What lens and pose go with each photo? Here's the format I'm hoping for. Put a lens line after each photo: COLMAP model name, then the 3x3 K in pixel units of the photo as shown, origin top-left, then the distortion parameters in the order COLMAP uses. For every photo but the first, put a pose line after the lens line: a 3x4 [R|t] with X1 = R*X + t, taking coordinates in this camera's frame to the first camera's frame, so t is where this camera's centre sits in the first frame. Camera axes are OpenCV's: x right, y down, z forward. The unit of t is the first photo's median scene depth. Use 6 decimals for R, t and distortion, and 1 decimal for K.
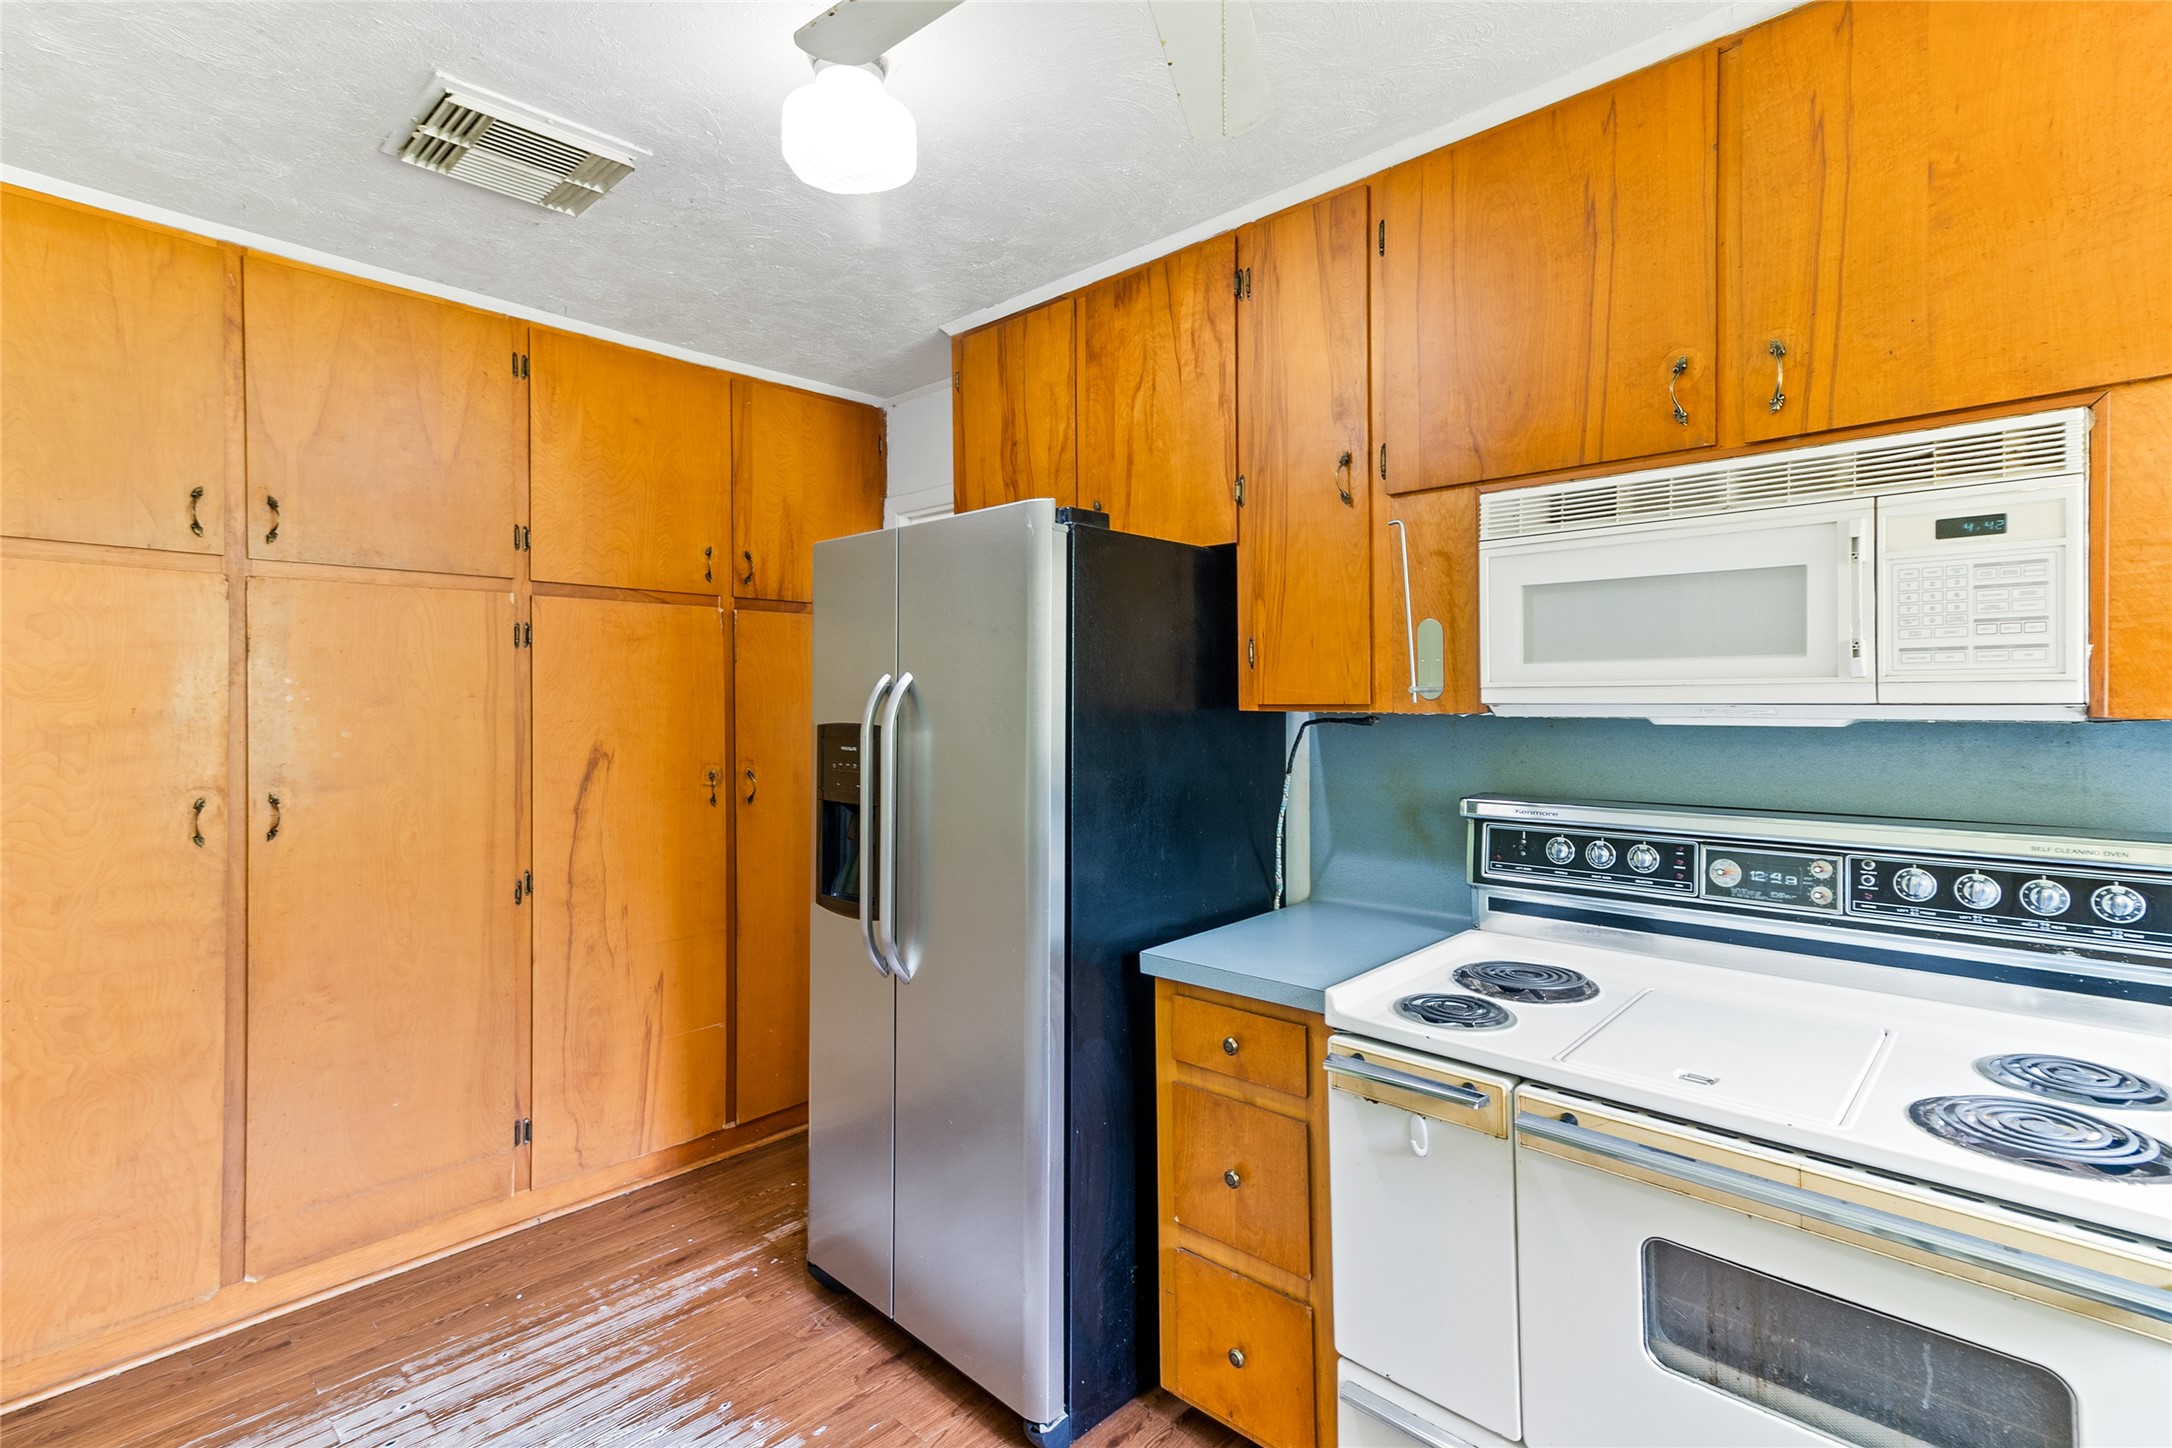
lens RADIAL K [[1009.2, 0, 1097.7], [0, 1009.2, 706.4], [0, 0, 1]] dist [0.015162, 0.002827]
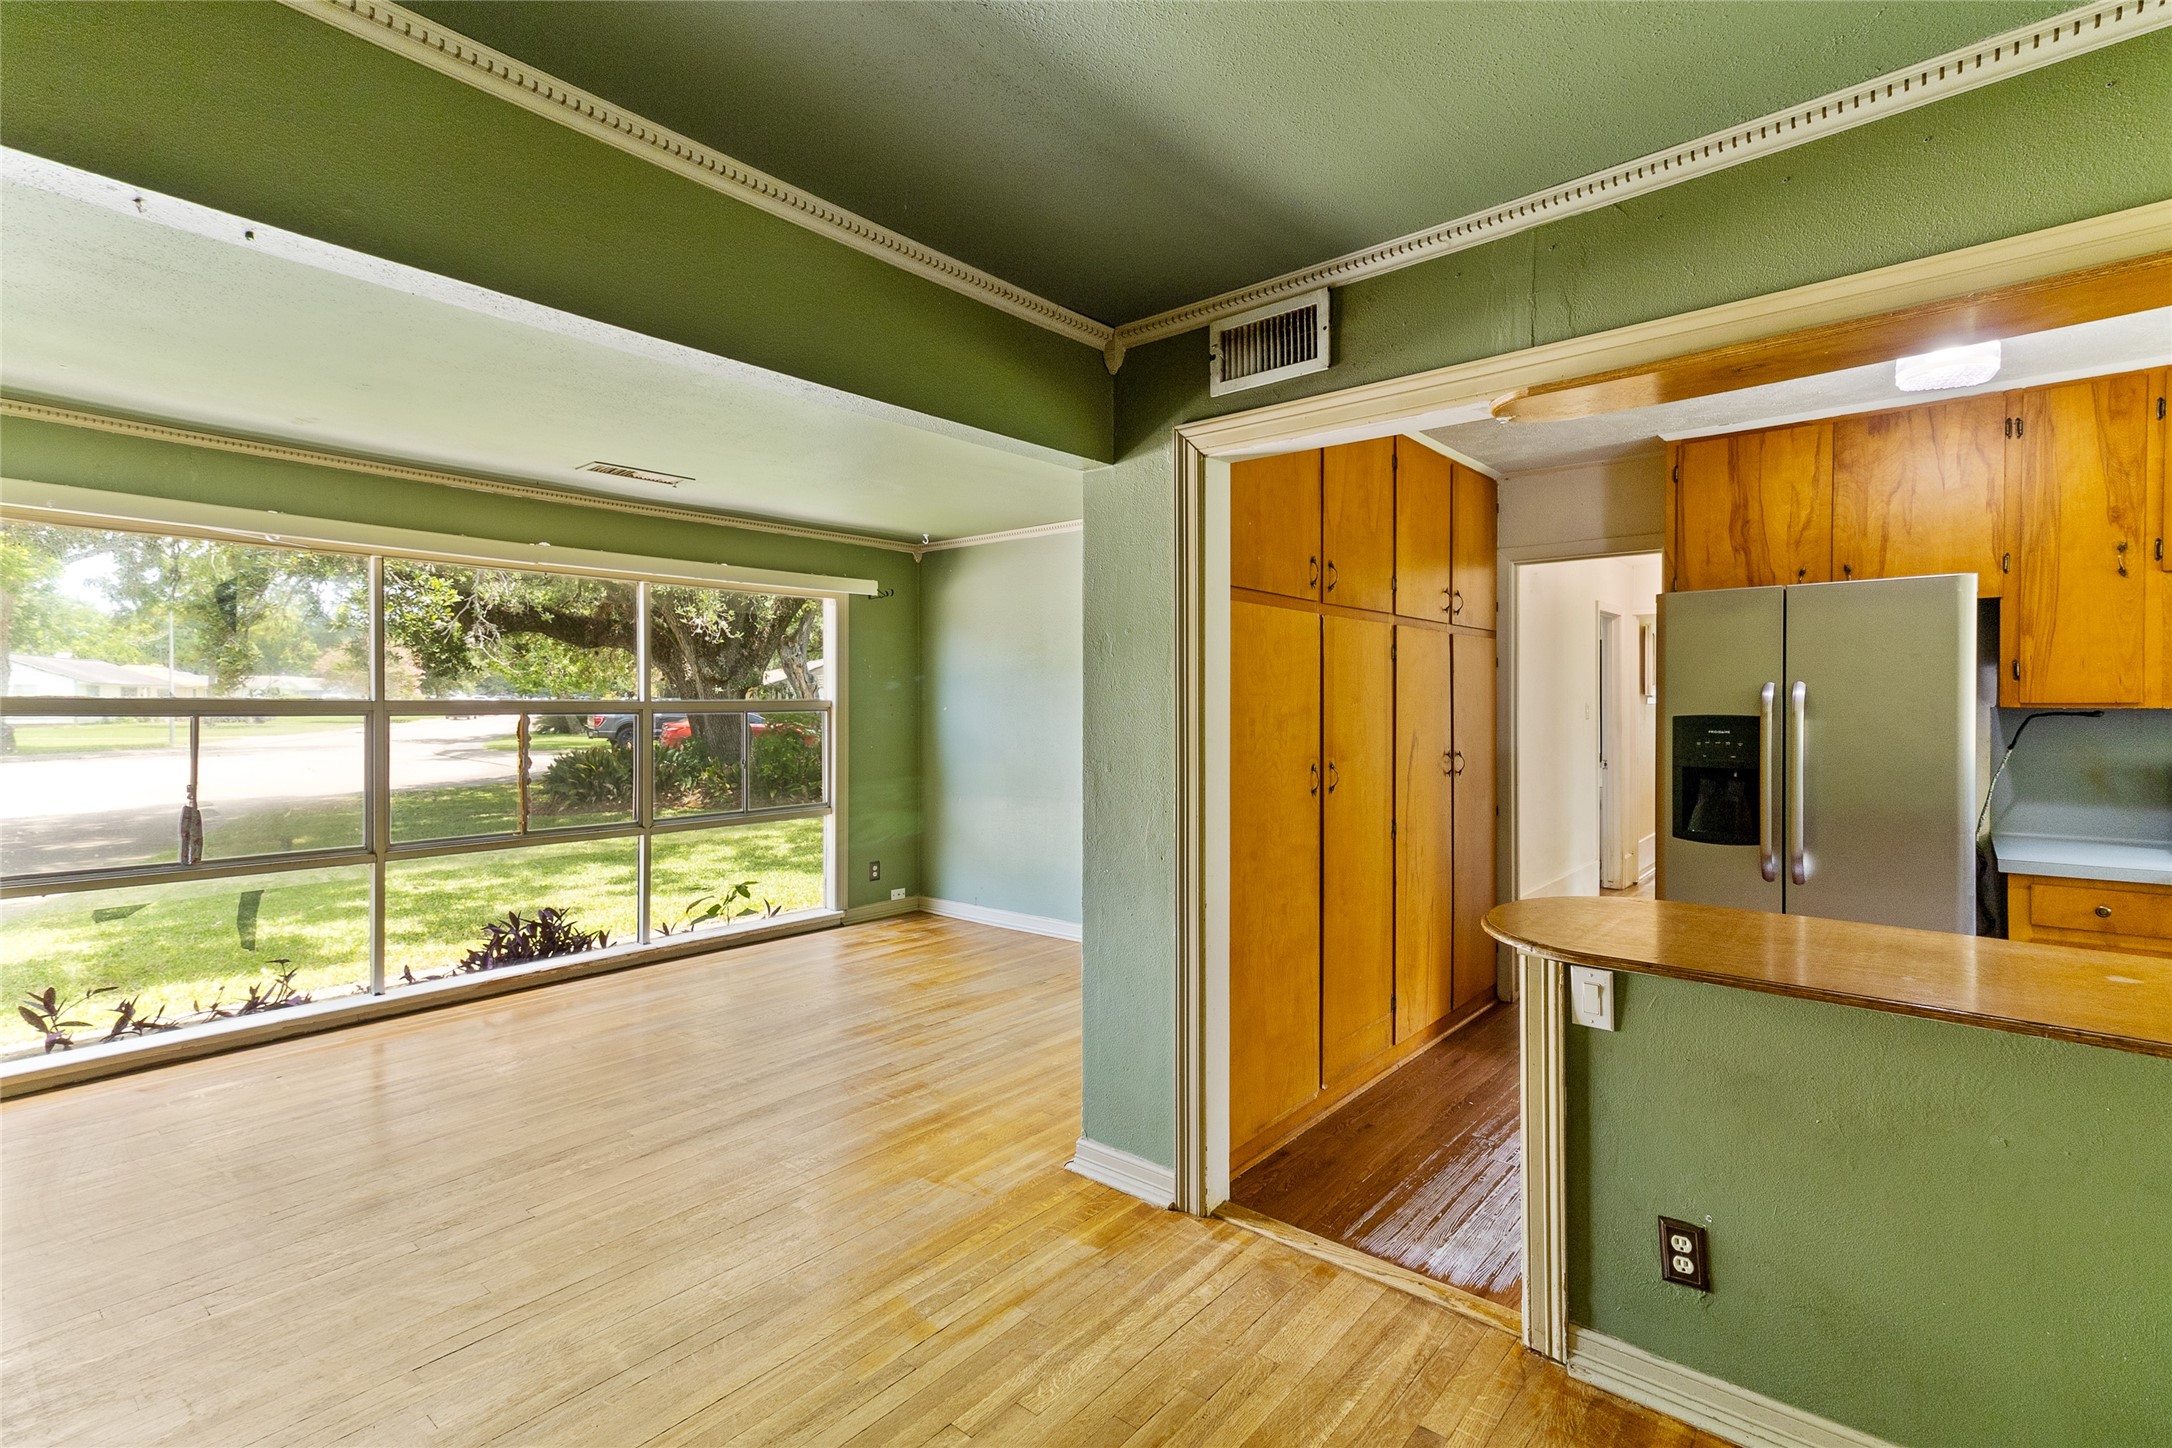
lens RADIAL K [[1009.2, 0, 1082.4], [0, 1009.2, 710.6], [0, 0, 1]] dist [0.015162, 0.002827]
pose [[0.999486, 0.001721, 0.032011, -1.542918], [-0.001766, 0.999997, 0.001388, 0.011809], [-0.032008, -0.001444, 0.999487, -0.595818]]
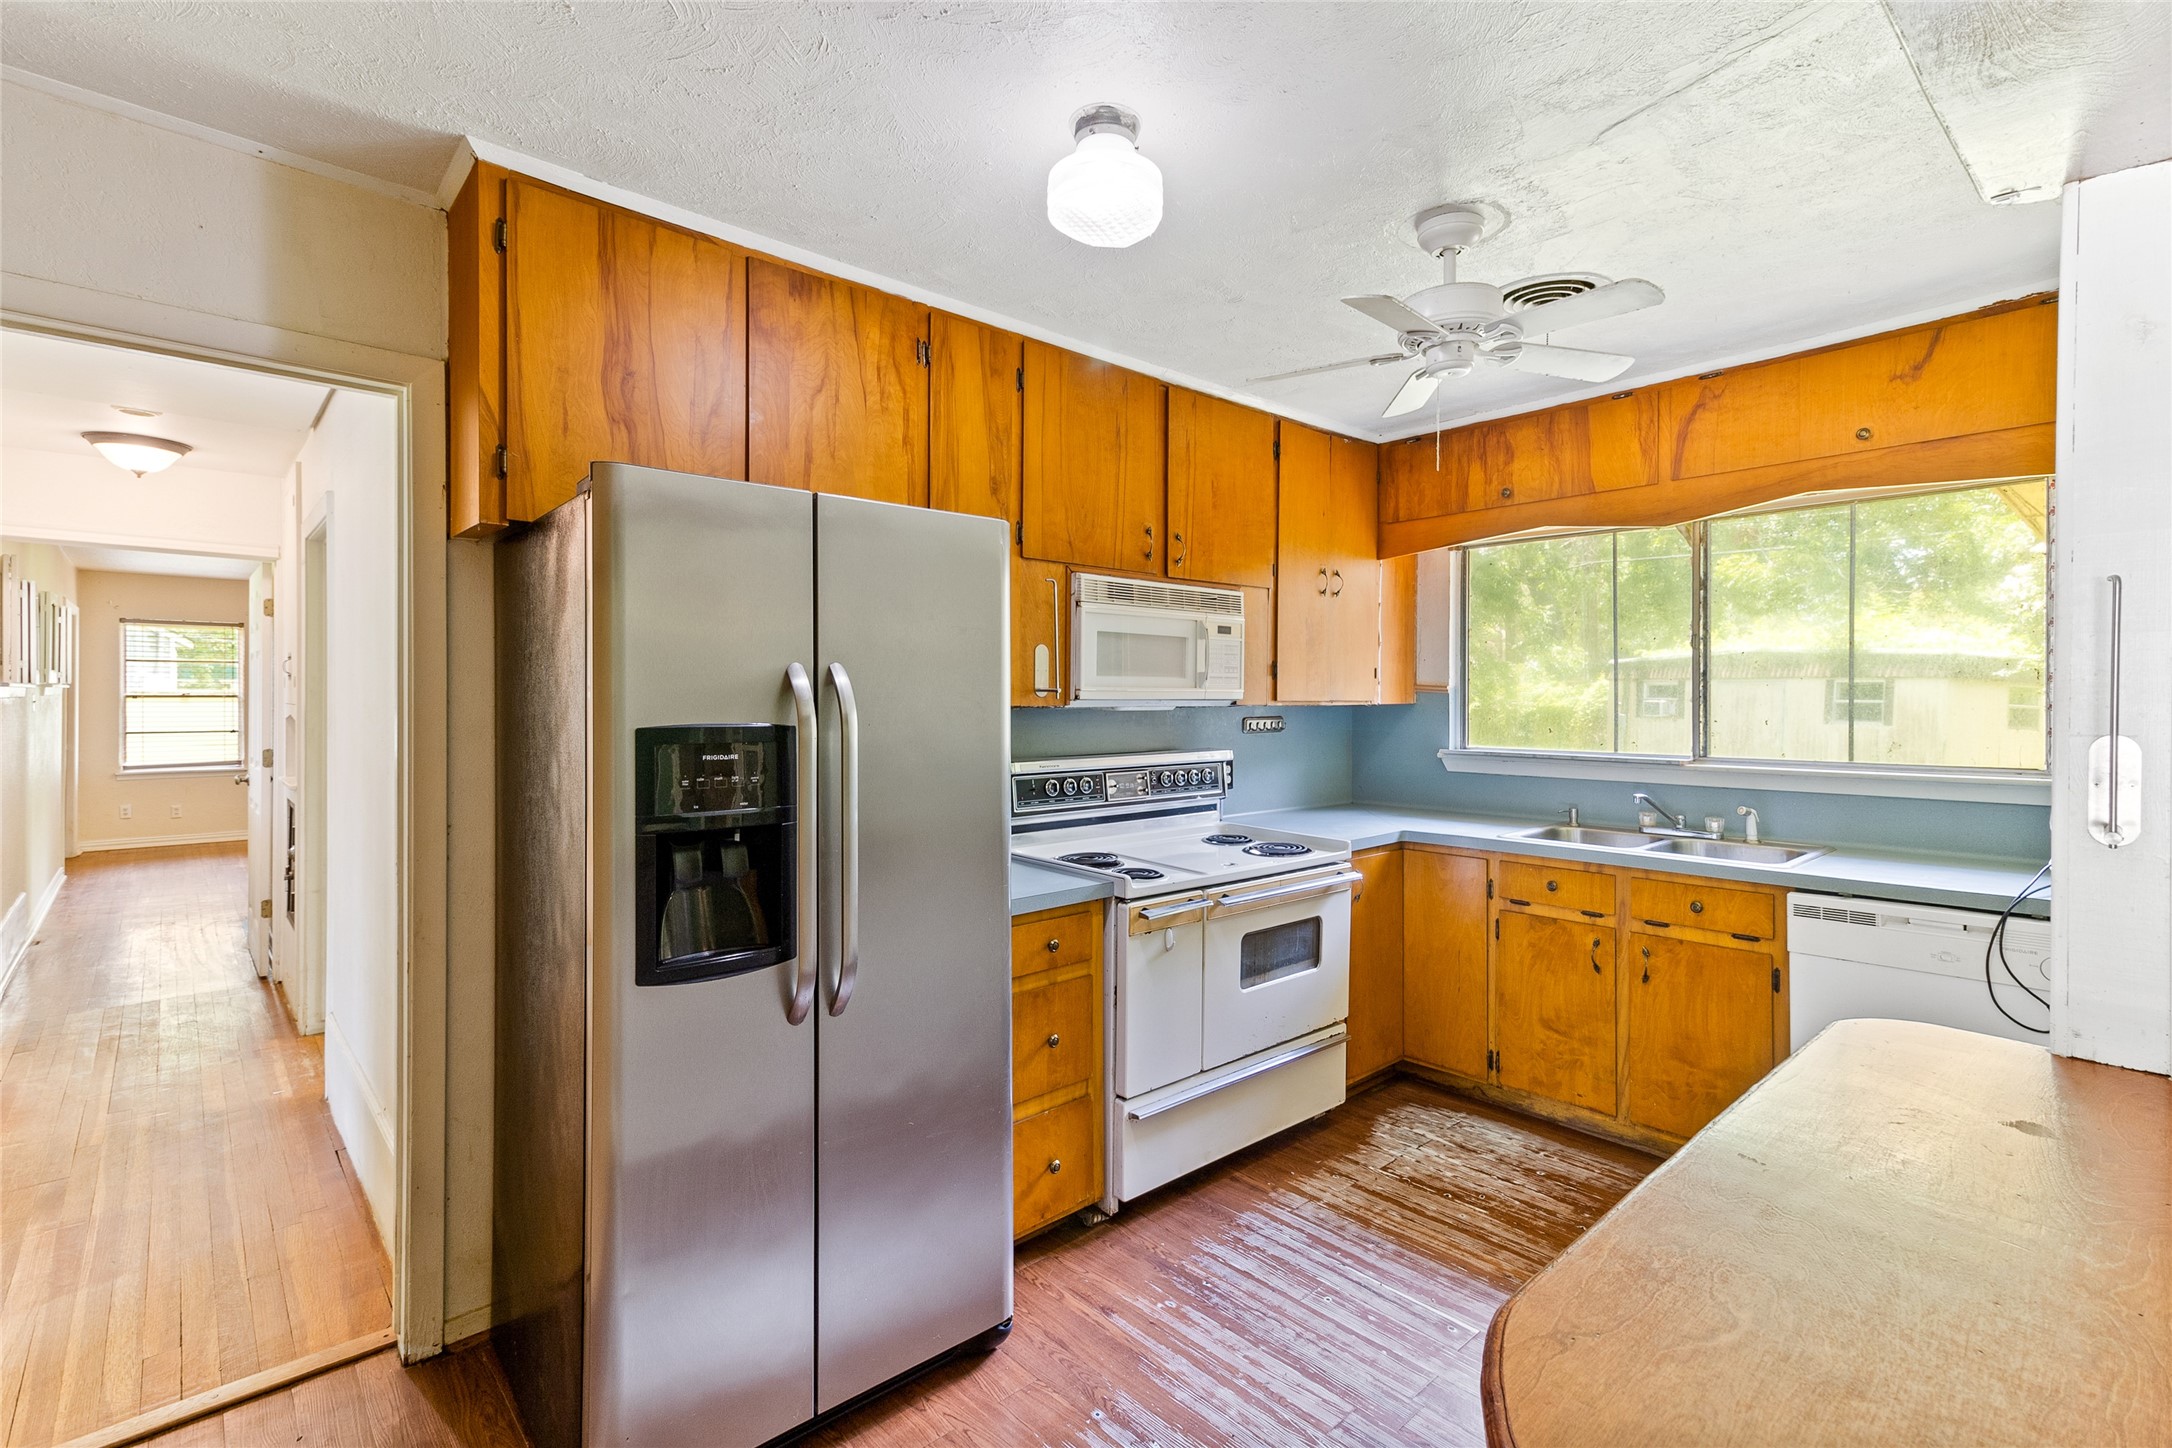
lens RADIAL K [[1009.2, 0, 1092.8], [0, 1009.2, 701.0], [0, 0, 1]] dist [0.015162, 0.002827]
pose [[0.085181, 0.000098, 0.996365, -1.226861], [0.002668, 0.999996, -0.000327, 0.000488], [-0.996362, 0.002687, 0.085180, 0.816227]]
